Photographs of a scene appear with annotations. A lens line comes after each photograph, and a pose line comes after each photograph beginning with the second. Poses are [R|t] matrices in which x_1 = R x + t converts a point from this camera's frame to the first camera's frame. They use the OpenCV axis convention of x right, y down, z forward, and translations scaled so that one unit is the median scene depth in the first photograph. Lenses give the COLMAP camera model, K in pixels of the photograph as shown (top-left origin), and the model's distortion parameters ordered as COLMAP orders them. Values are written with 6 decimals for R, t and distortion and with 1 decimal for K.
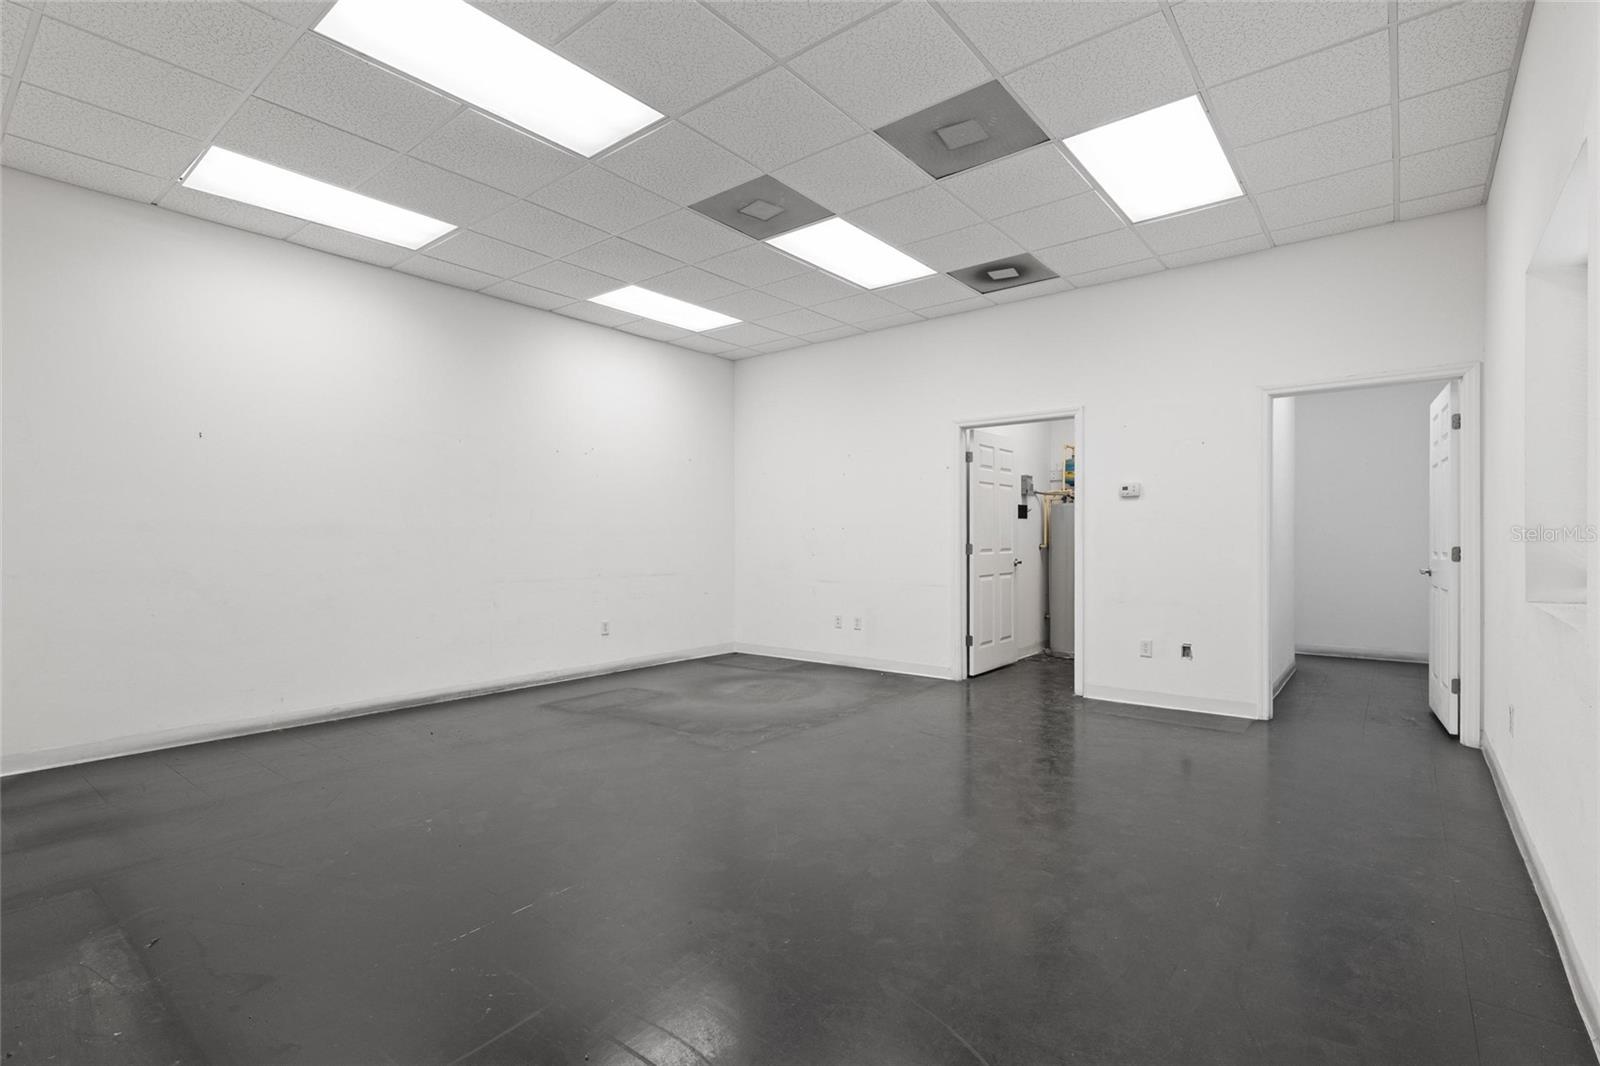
lens RADIAL K [[746.8, 0, 795.4], [0, 746.8, 538.6], [0, 0, 1]] dist [-0.004066, -0.000610]
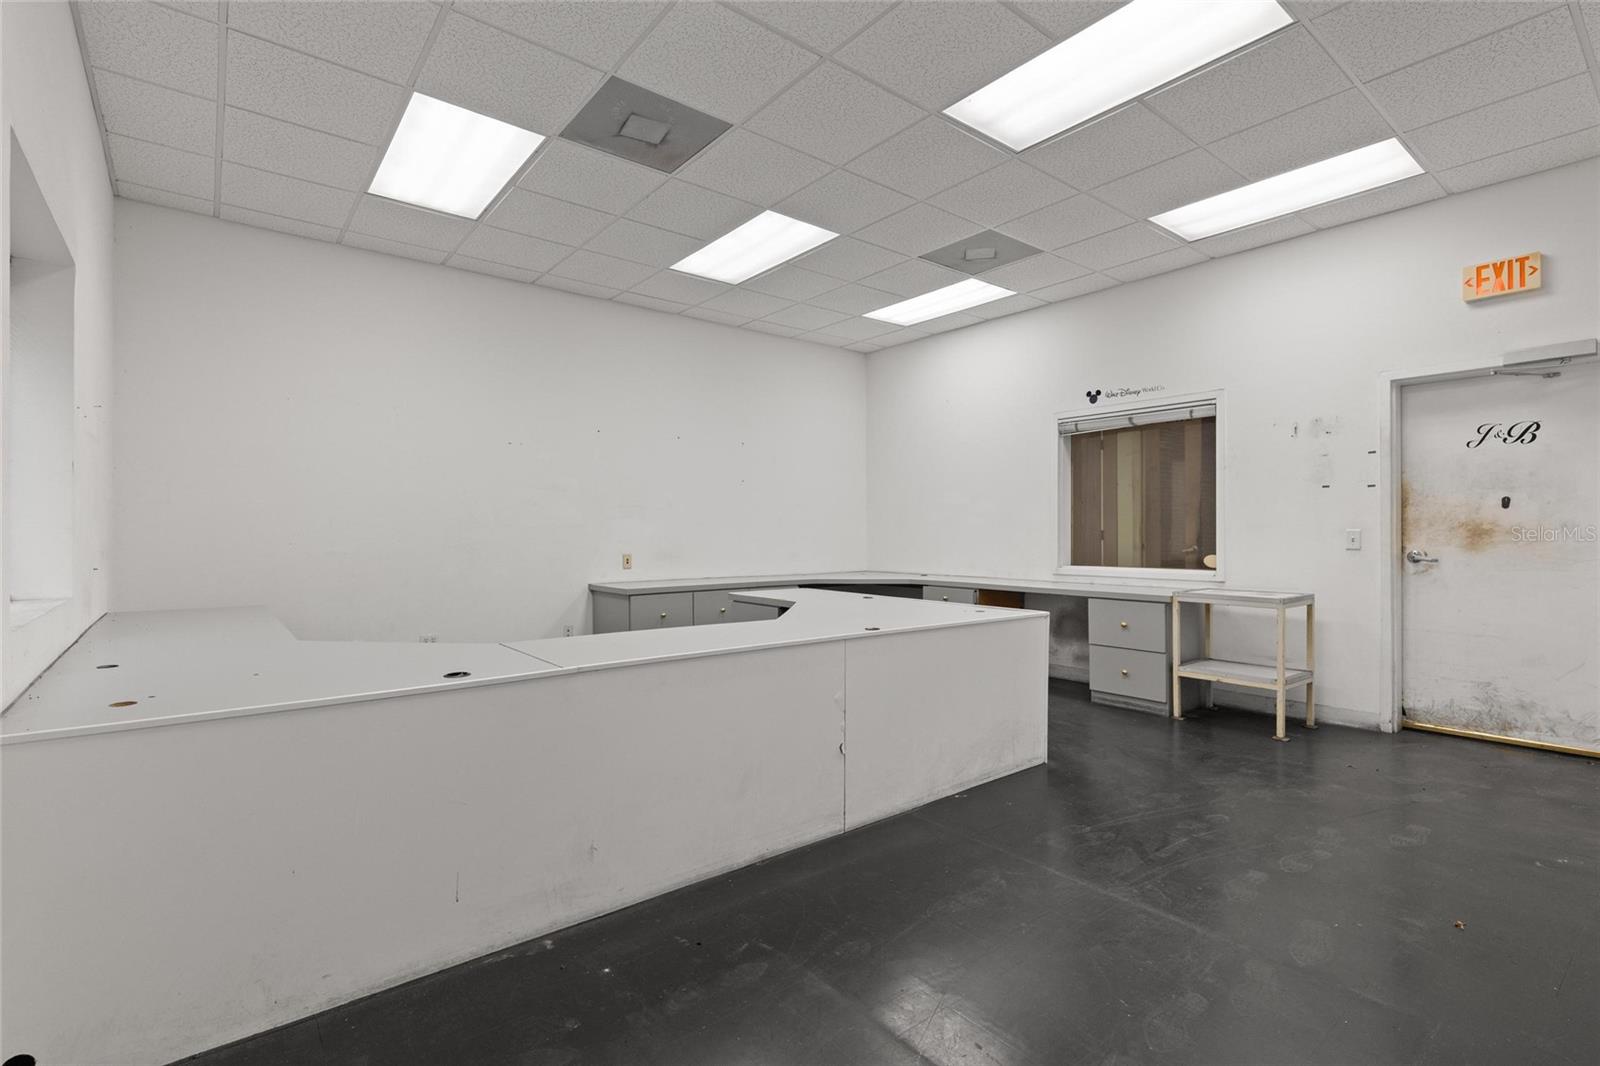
lens RADIAL K [[746.8, 0, 796.1], [0, 746.8, 531.7], [0, 0, 1]] dist [-0.004066, -0.000610]
pose [[-0.205426, -0.002161, -0.978670, 1.110052], [0.003302, 0.999990, -0.002902, 0.009109], [0.978667, -0.003828, -0.205417, 1.309013]]
